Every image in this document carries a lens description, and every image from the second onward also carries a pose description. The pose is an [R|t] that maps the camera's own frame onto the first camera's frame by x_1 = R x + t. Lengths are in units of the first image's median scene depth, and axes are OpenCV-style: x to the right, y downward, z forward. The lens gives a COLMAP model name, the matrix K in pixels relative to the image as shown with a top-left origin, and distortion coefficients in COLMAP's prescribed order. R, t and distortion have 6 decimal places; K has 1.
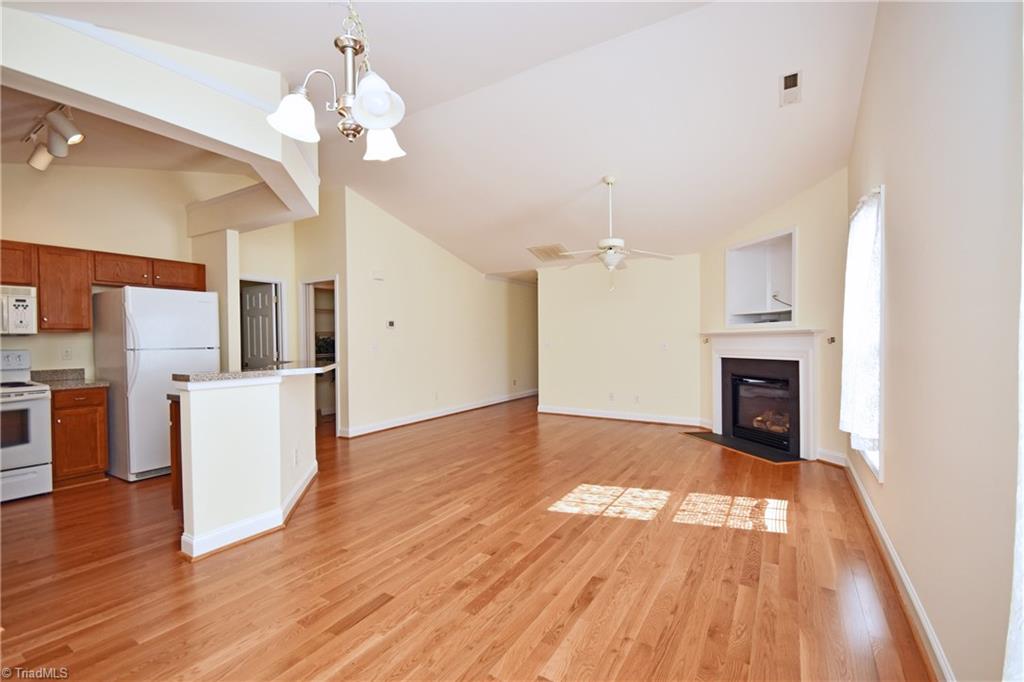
lens RADIAL K [[450.9, 0, 506.3], [0, 450.9, 346.7], [0, 0, 1]] dist [0.009722, -0.010713]
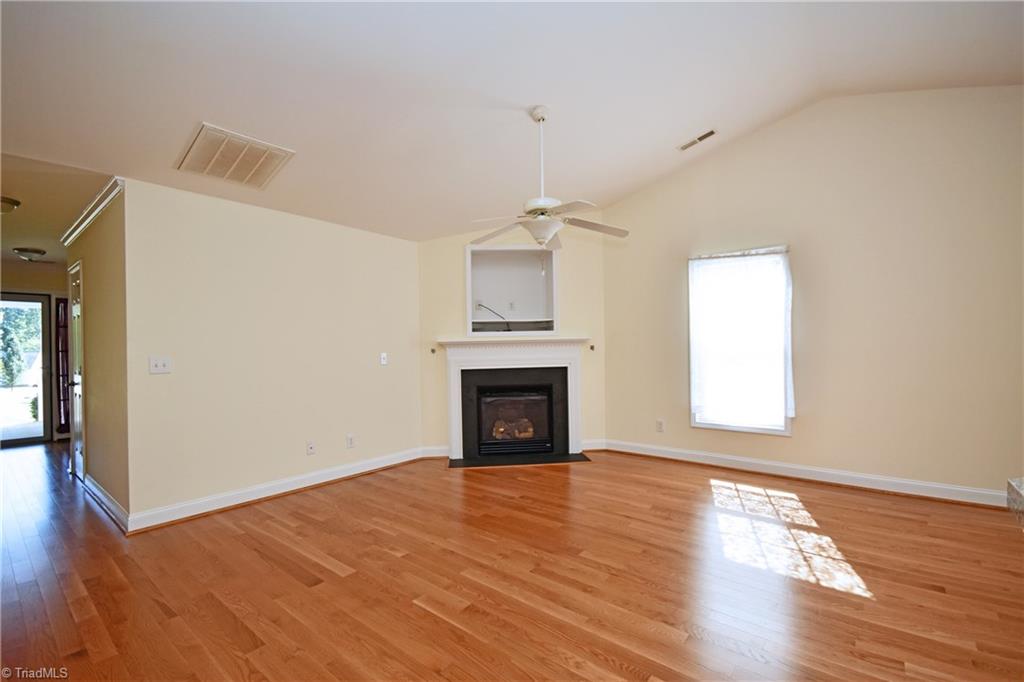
lens RADIAL K [[450.9, 0, 506.3], [0, 450.9, 346.7], [0, 0, 1]] dist [0.009722, -0.010713]
pose [[0.134863, 0.008507, 0.990828, -0.465054], [0.024403, 0.999631, -0.011904, -0.008782], [-0.990564, 0.025784, 0.134605, 0.987679]]
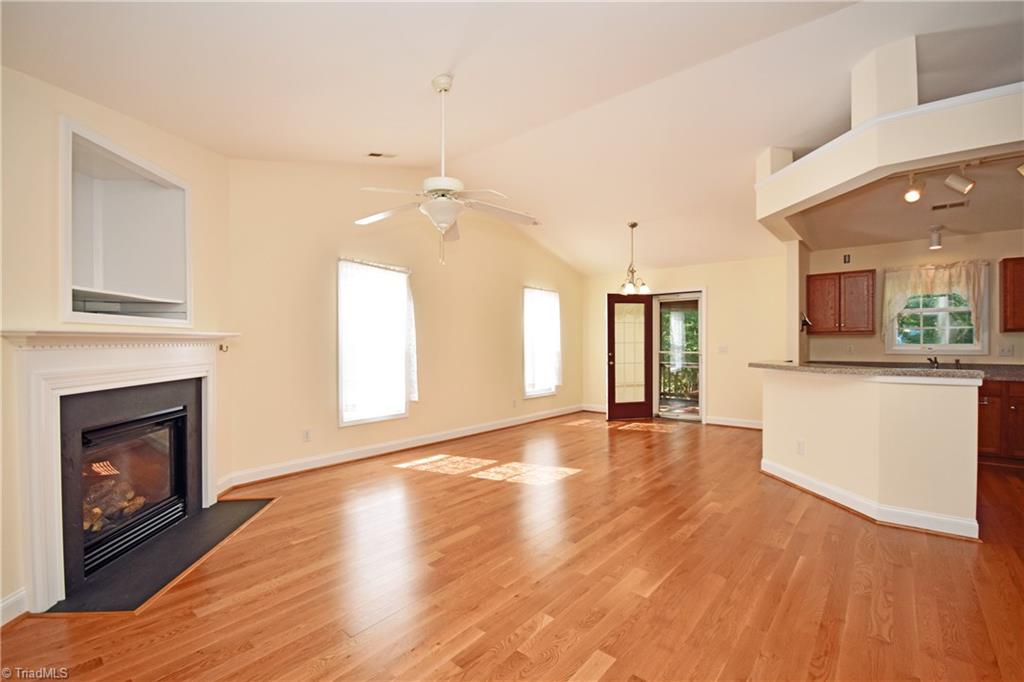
lens RADIAL K [[450.9, 0, 506.3], [0, 450.9, 346.7], [0, 0, 1]] dist [0.009722, -0.010713]
pose [[-0.988902, 0.009921, 0.148238, 0.062144], [0.012707, 0.999760, 0.017862, -0.023962], [-0.148025, 0.019547, -0.988790, 1.636051]]
